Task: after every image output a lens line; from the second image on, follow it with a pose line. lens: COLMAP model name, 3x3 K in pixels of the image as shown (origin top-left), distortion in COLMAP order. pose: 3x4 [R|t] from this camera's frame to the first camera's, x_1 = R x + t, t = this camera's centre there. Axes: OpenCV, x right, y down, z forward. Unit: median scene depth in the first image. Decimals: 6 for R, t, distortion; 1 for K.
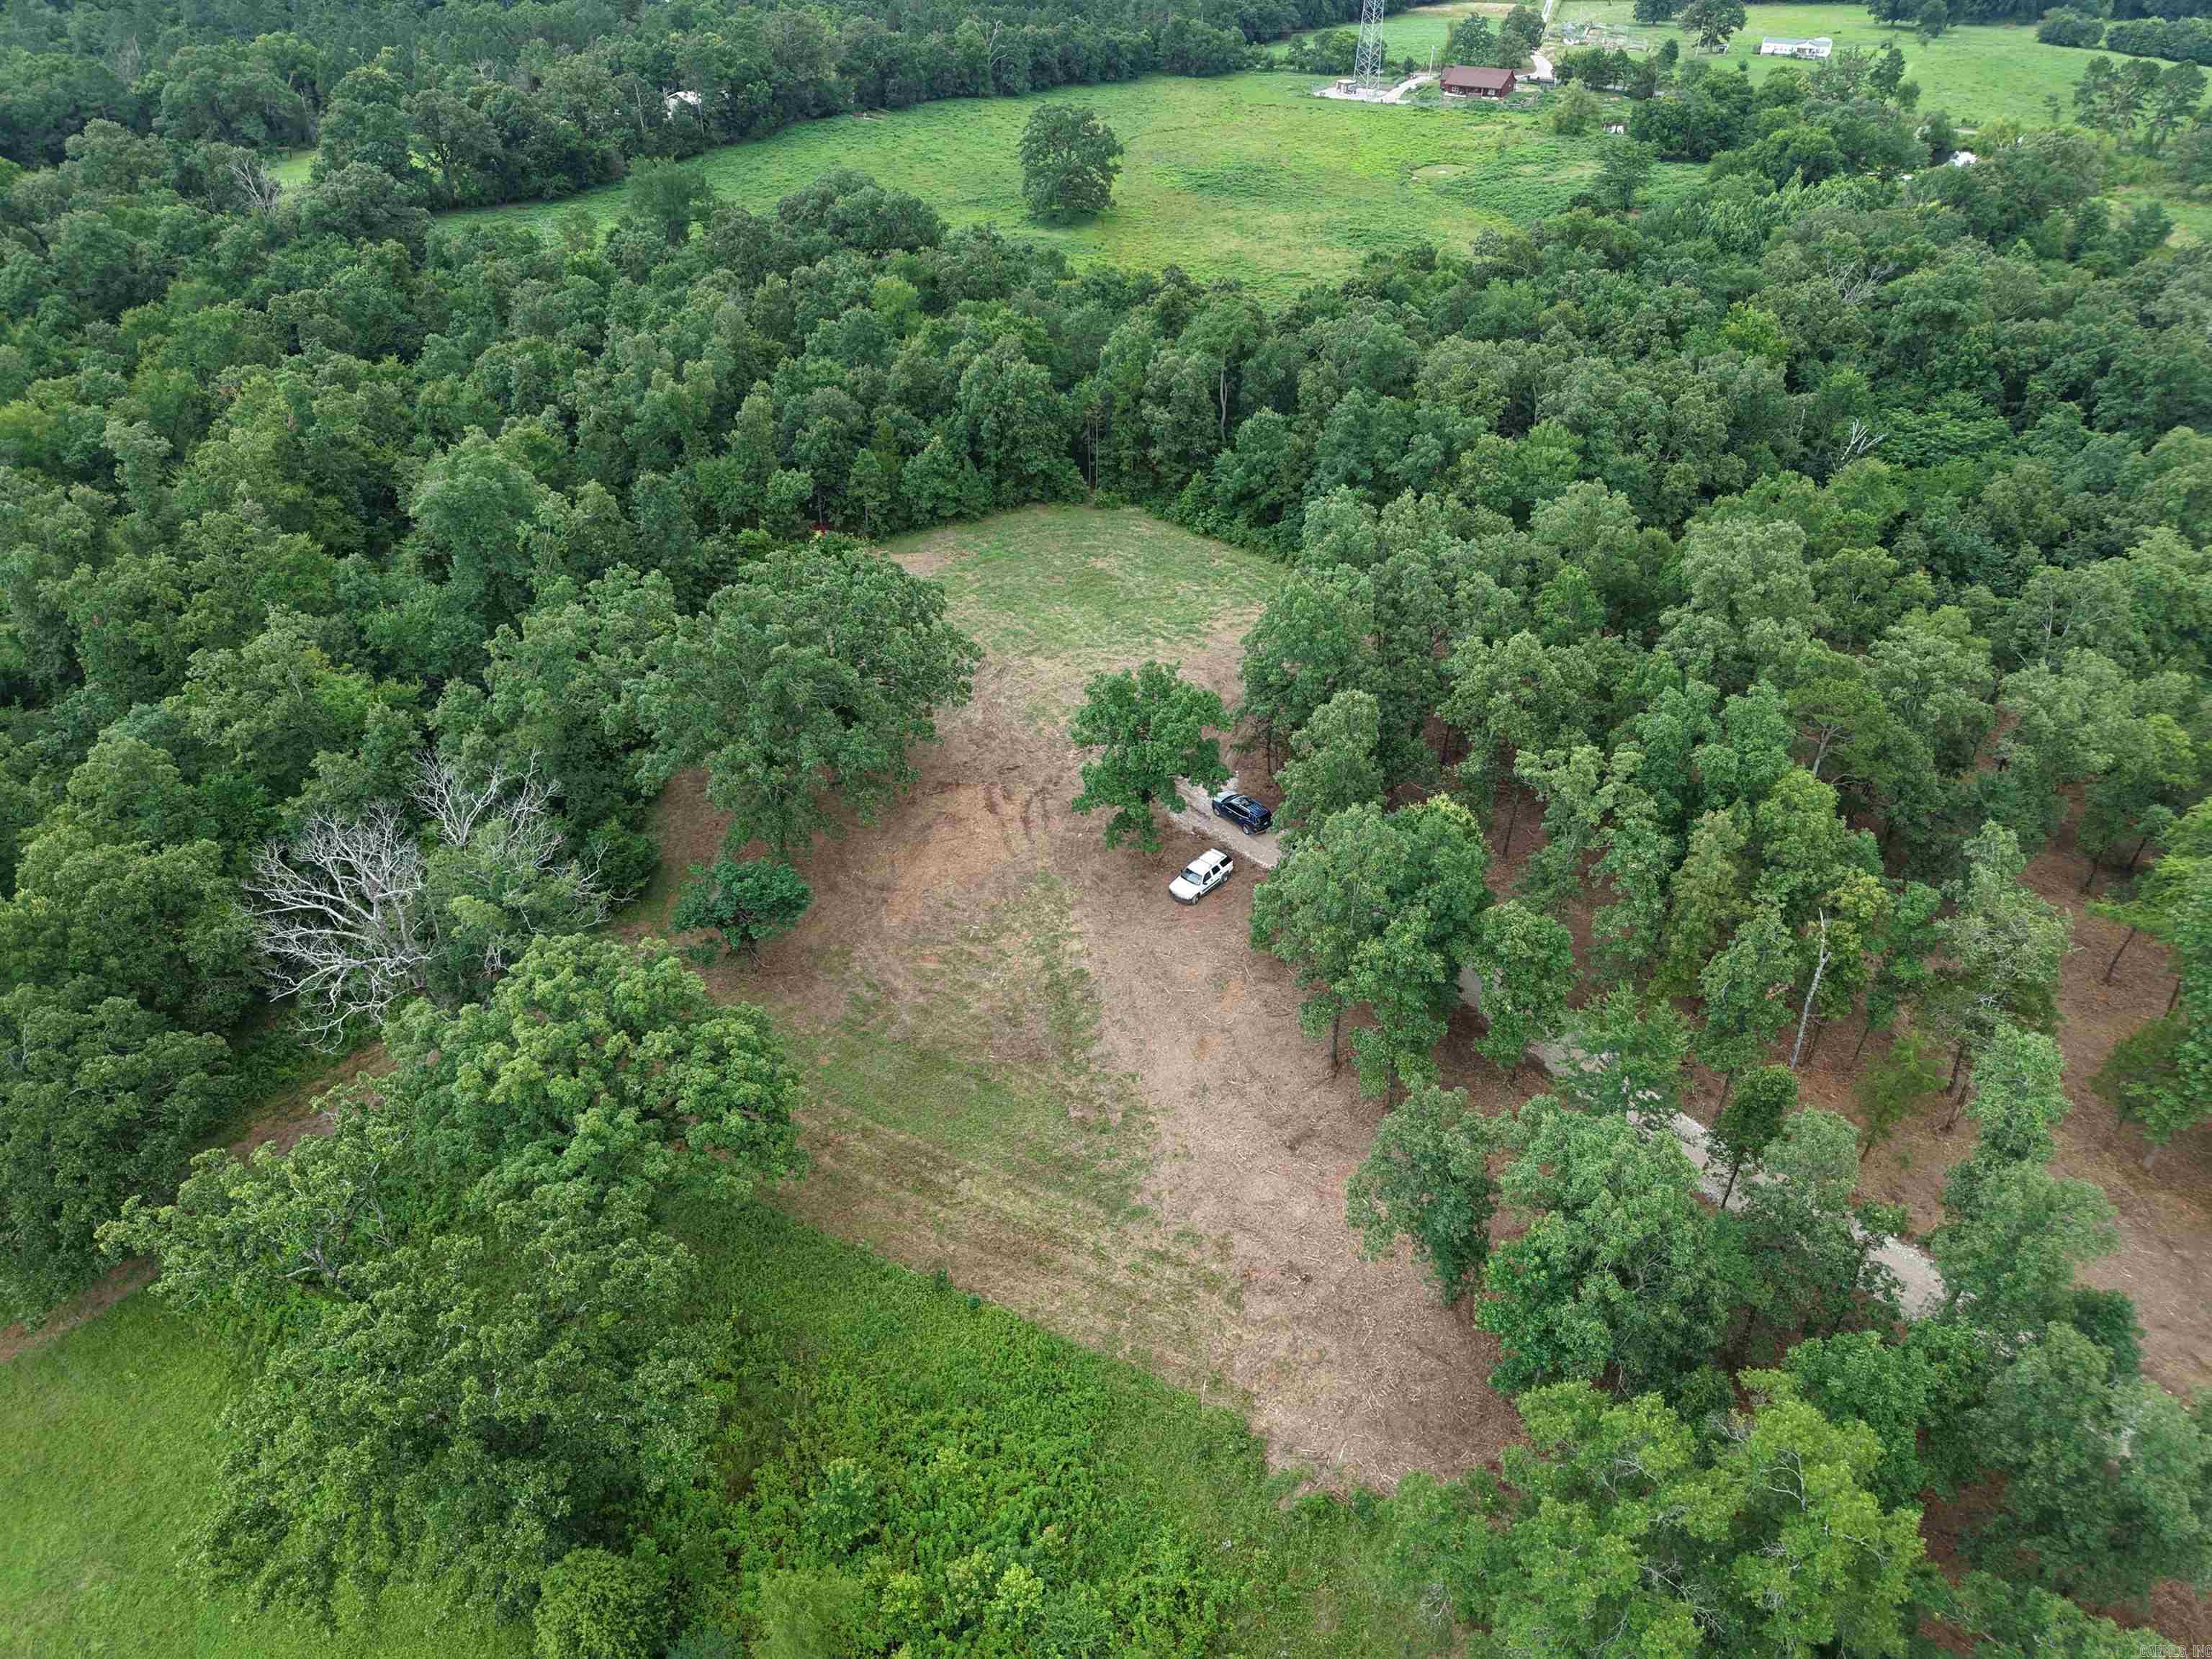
lens RADIAL K [[1487.2, 0, 1106.0], [0, 1487.2, 829.5], [0, 0, 1]] dist [-0.004691, 0.000518]
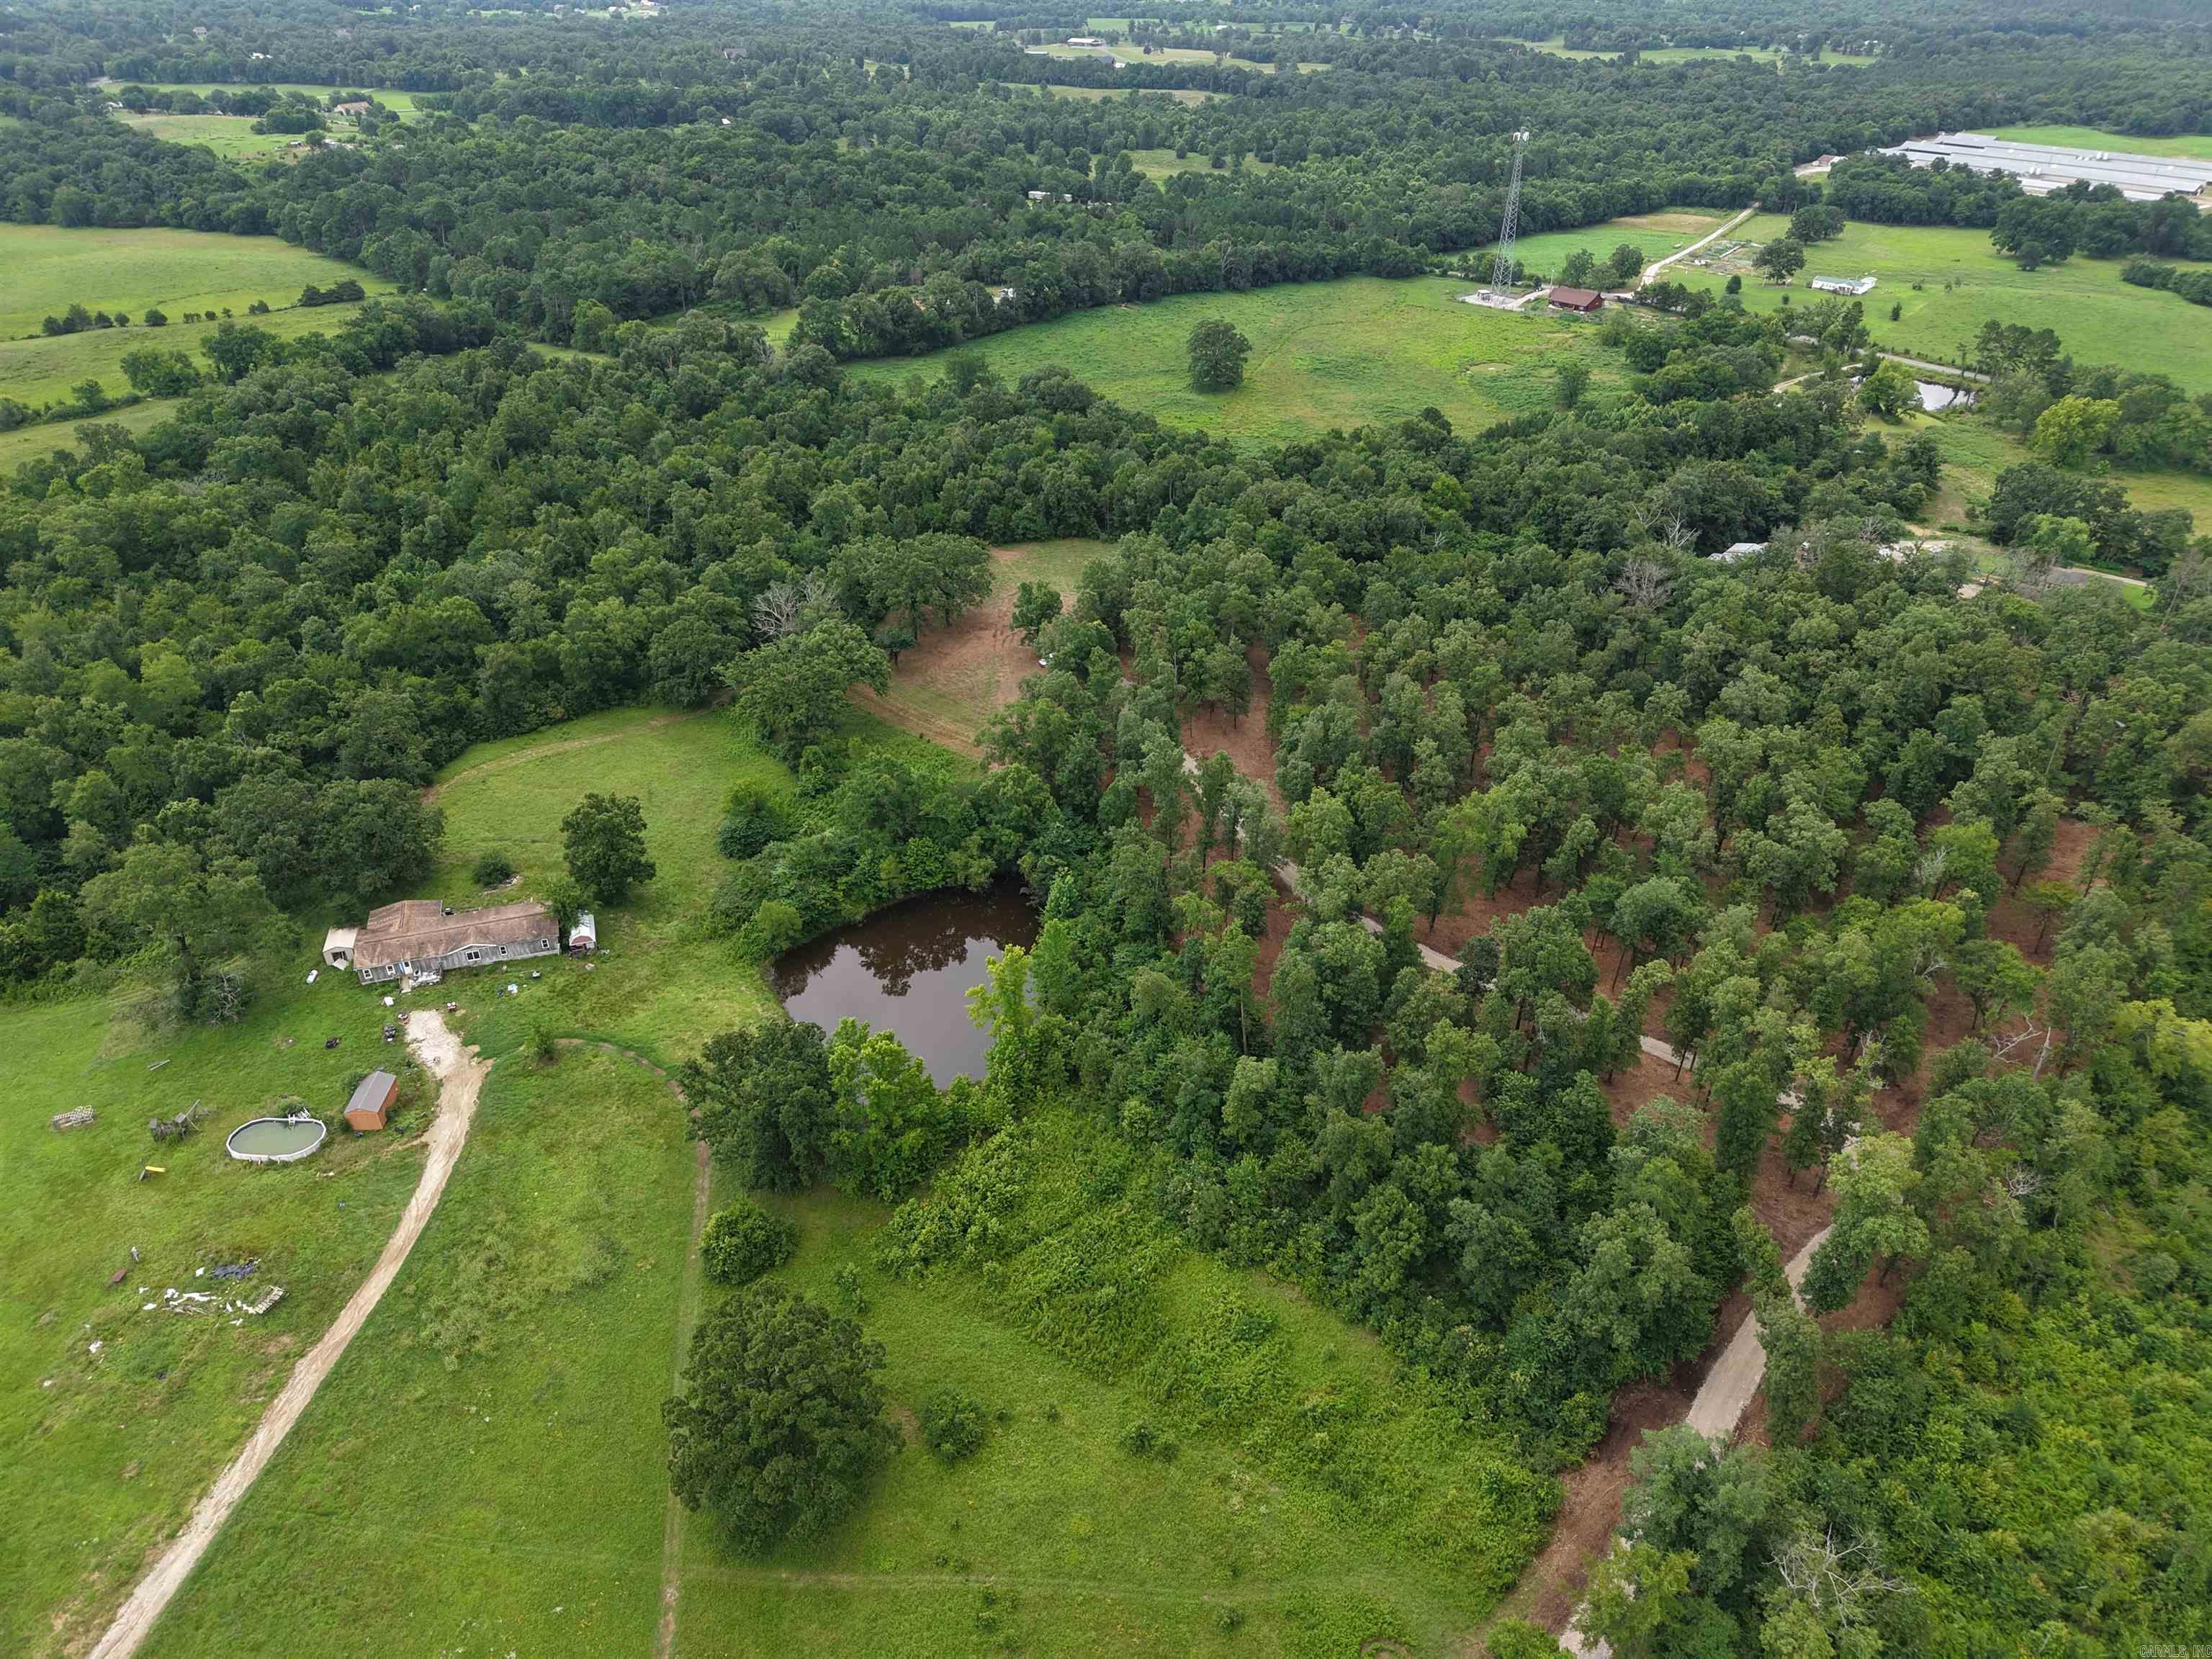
lens RADIAL K [[1479.0, 0, 1106.0], [0, 1479.0, 829.5], [0, 0, 1]] dist [0.003184, -0.006248]
pose [[0.967671, 0.135834, -0.212515, 0.428321], [-0.148027, 0.988071, -0.042477, 0.242399], [0.204210, 0.072561, 0.976234, -0.901624]]
